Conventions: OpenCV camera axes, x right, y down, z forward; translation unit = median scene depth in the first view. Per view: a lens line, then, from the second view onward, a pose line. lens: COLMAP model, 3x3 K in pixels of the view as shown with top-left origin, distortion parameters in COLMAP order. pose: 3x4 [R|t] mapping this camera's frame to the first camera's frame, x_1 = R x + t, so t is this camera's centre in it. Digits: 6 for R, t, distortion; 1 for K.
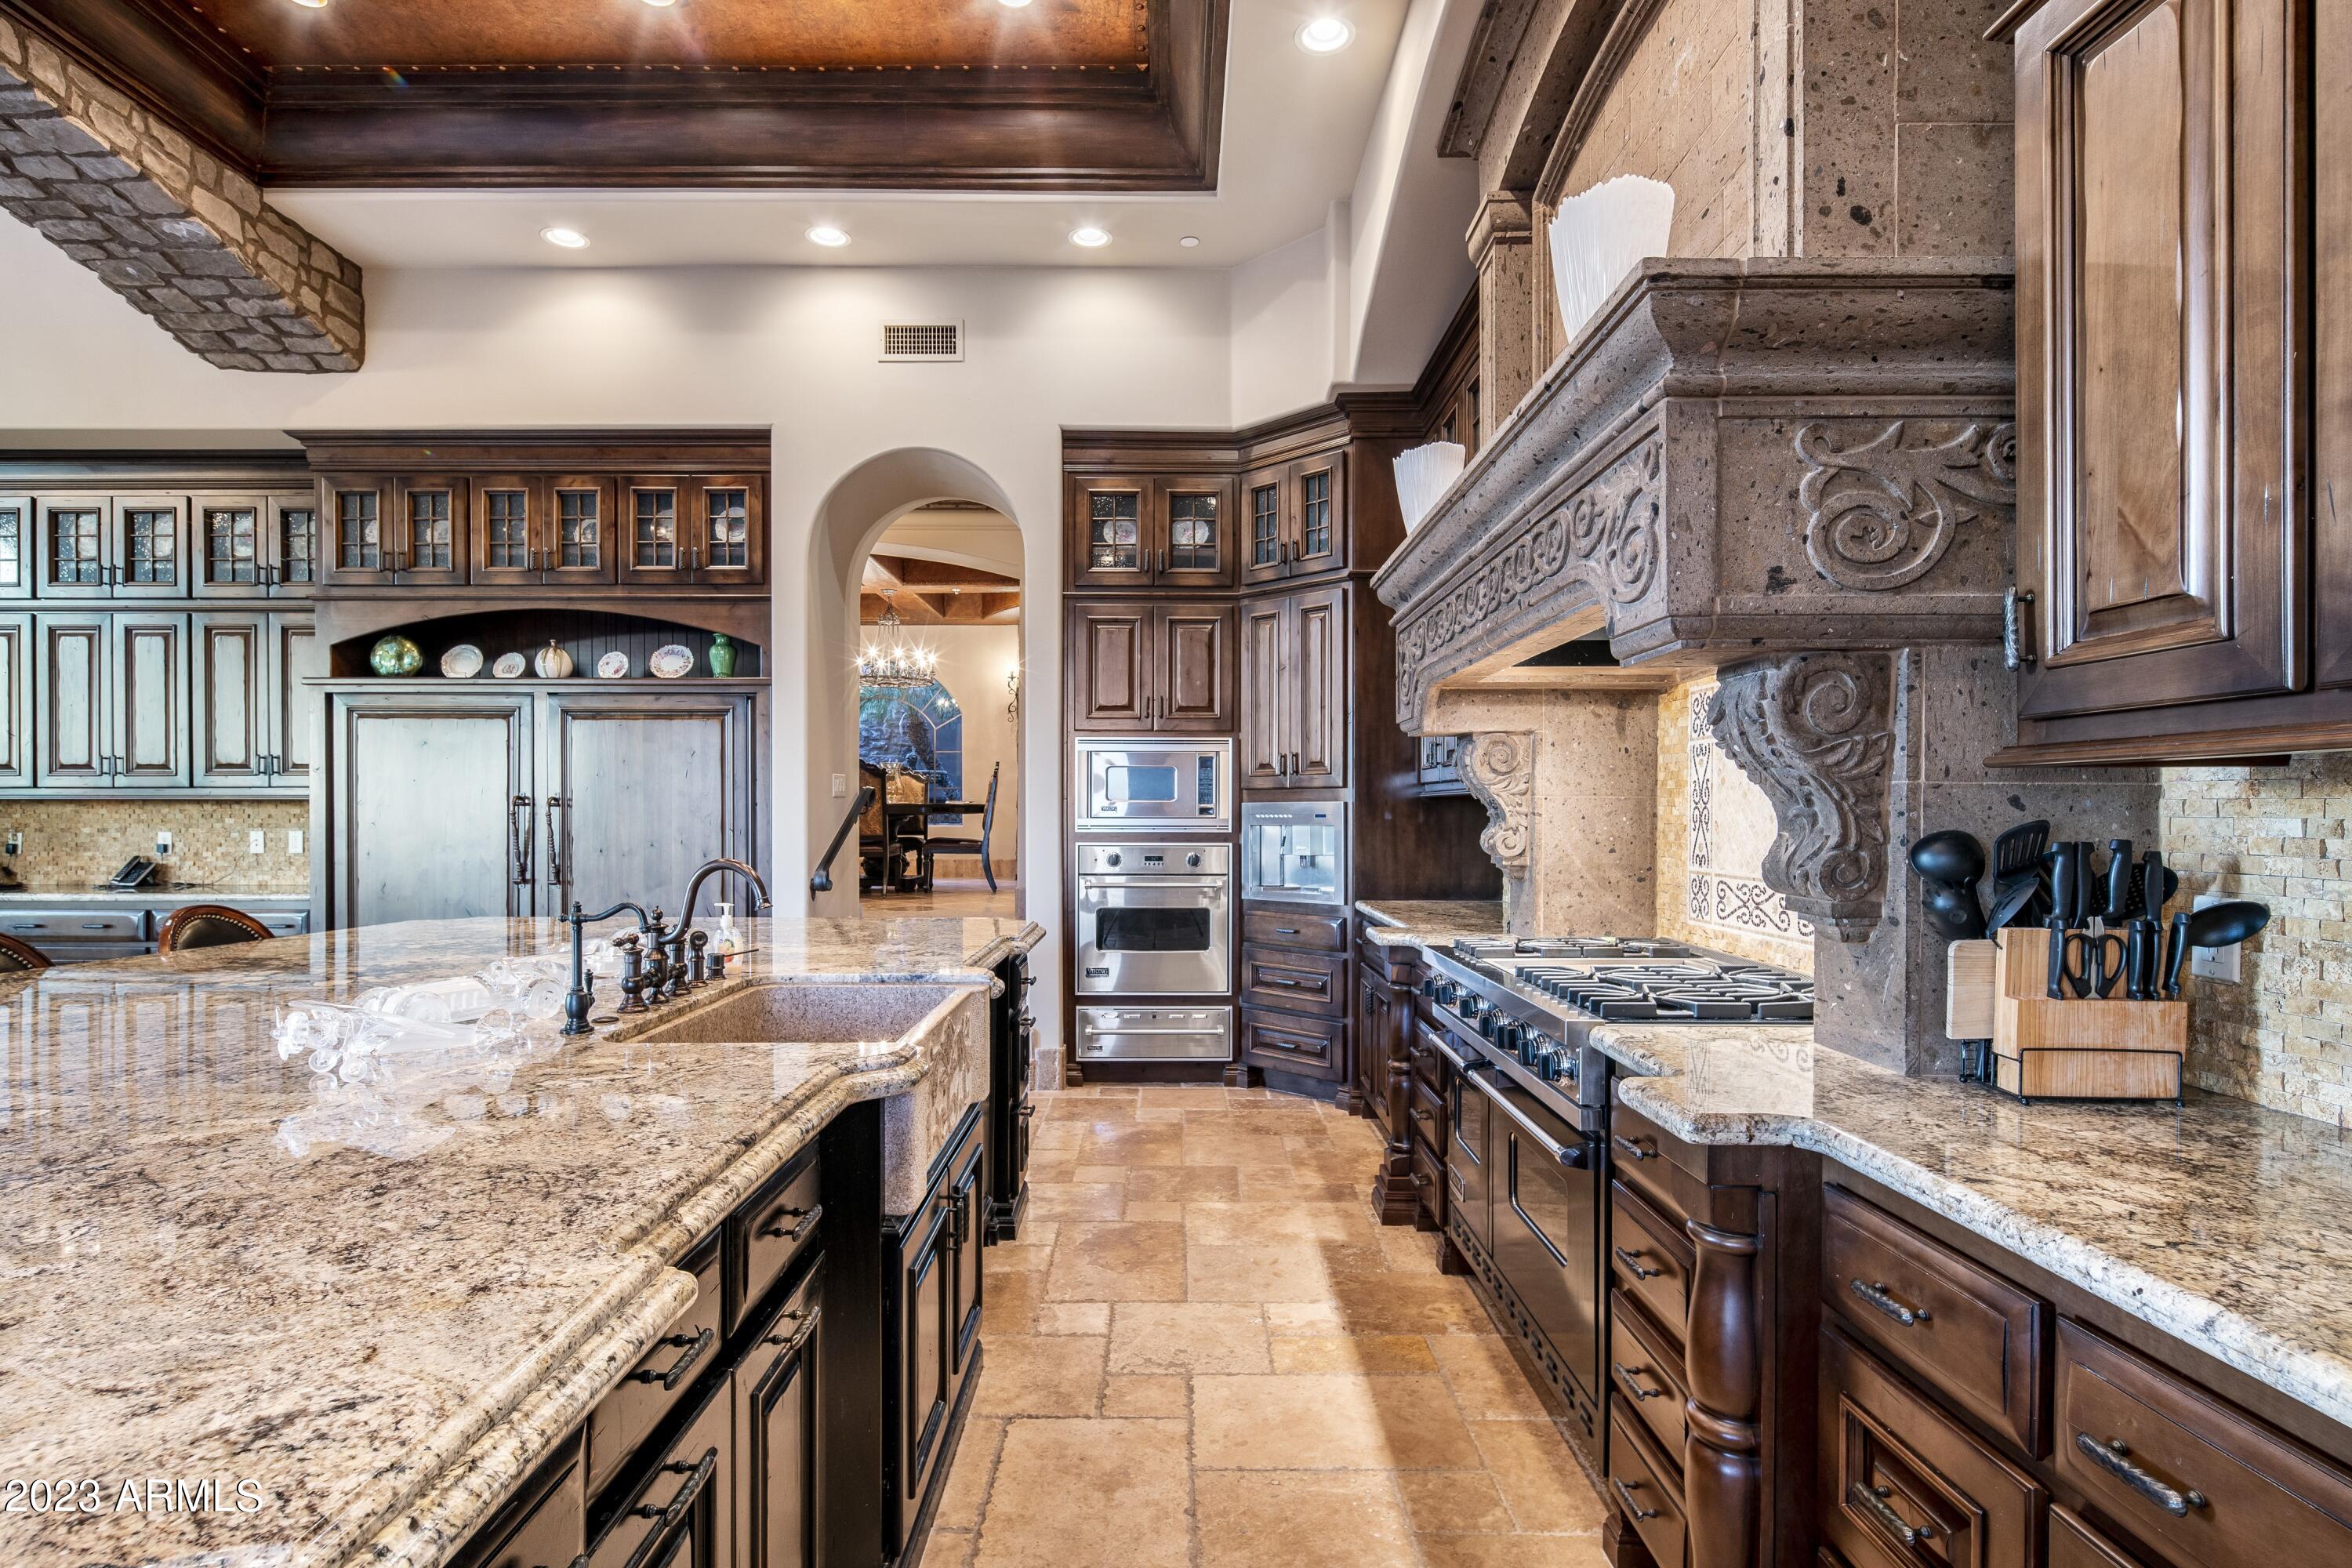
lens RADIAL K [[1148.9, 0, 1173.5], [0, 1148.9, 799.7], [0, 0, 1]] dist [-0.001238, -0.000331]
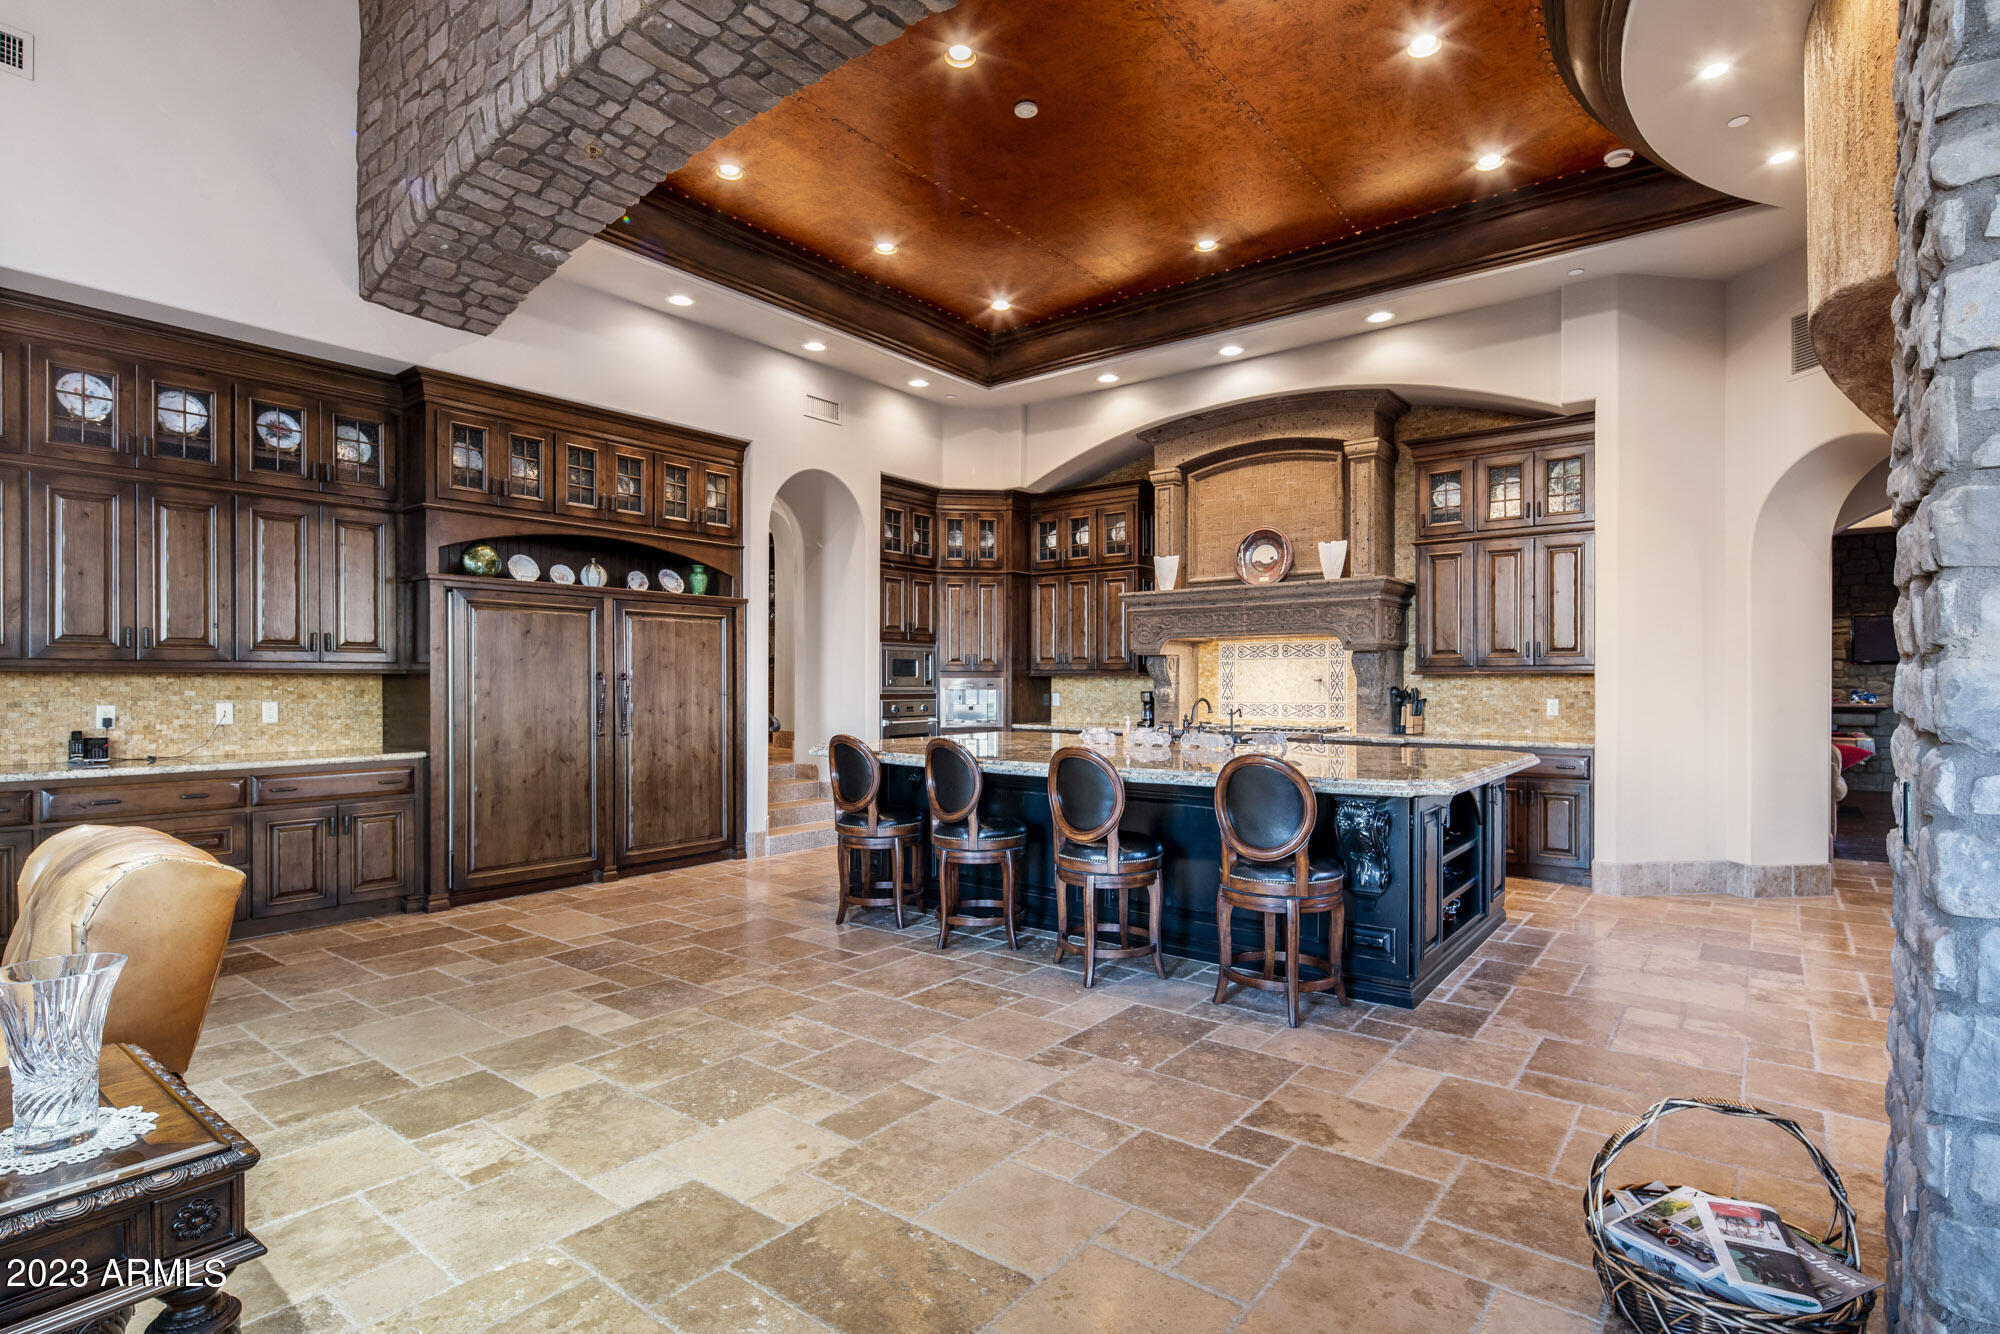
lens RADIAL K [[977.0, 0, 1001.8], [0, 977.0, 677.2], [0, 0, 1]] dist [-0.001238, -0.000331]
pose [[0.612737, 0.003665, 0.790278, -1.178543], [-0.005741, 0.999984, -0.000187, 0.000369], [-0.790266, -0.004422, 0.612748, -0.102668]]
